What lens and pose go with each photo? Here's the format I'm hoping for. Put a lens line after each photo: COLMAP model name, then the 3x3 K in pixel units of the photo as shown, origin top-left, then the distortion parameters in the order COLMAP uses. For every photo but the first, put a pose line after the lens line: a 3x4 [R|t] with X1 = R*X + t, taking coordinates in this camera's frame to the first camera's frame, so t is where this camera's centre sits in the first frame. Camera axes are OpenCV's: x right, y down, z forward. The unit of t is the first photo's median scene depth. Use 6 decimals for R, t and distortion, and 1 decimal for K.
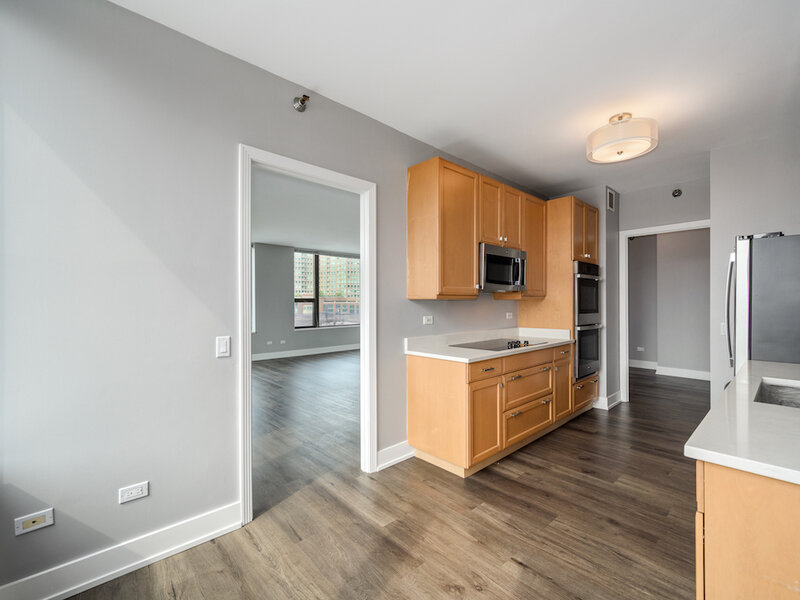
lens RADIAL K [[359.5, 0, 398.2], [0, 359.5, 303.4], [0, 0, 1]] dist [-0.000668, -0.000141]
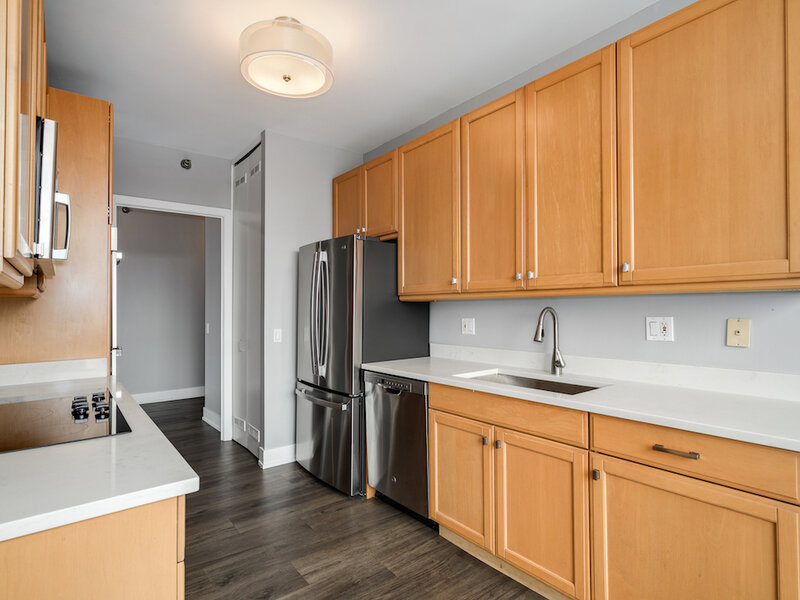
lens RADIAL K [[433.9, 0, 408.6], [0, 433.9, 308.9], [0, 0, 1]] dist [-0.000605, -0.001152]
pose [[0.063717, 0.008526, 0.997932, -0.158807], [0.005681, 0.999944, -0.008906, 0.014228], [-0.997952, 0.006237, 0.063665, 0.712654]]
